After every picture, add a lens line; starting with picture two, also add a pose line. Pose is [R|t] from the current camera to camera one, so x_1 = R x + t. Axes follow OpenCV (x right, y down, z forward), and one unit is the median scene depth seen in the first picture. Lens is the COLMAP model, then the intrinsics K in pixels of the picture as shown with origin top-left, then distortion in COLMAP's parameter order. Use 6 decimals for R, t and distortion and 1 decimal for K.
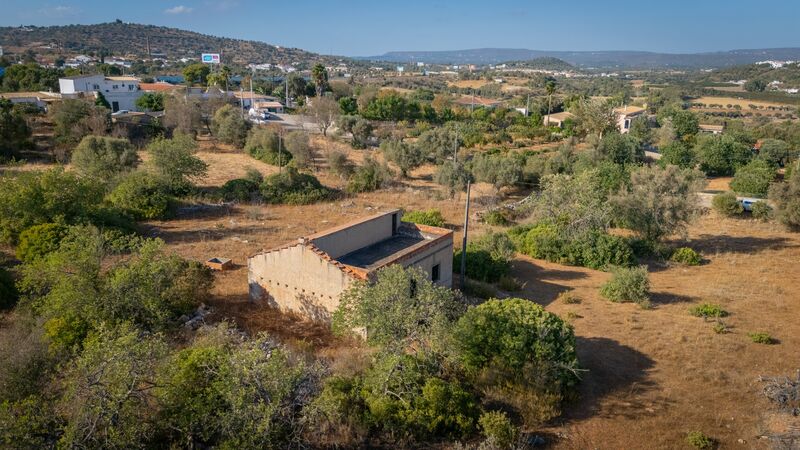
lens RADIAL K [[585.9, 0, 398.8], [0, 585.9, 227.6], [0, 0, 1]] dist [0.074816, -0.066045]
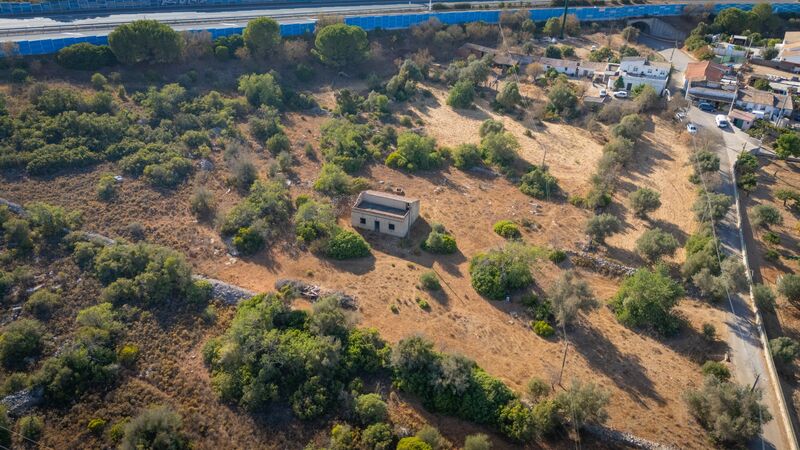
lens RADIAL K [[585.9, 0, 398.8], [0, 585.9, 227.6], [0, 0, 1]] dist [0.074816, -0.066045]
pose [[0.197470, 0.498183, -0.844286, 1.569895], [-0.277863, 0.854368, 0.439143, -0.744694], [0.940105, 0.147878, 0.307139, 0.121353]]
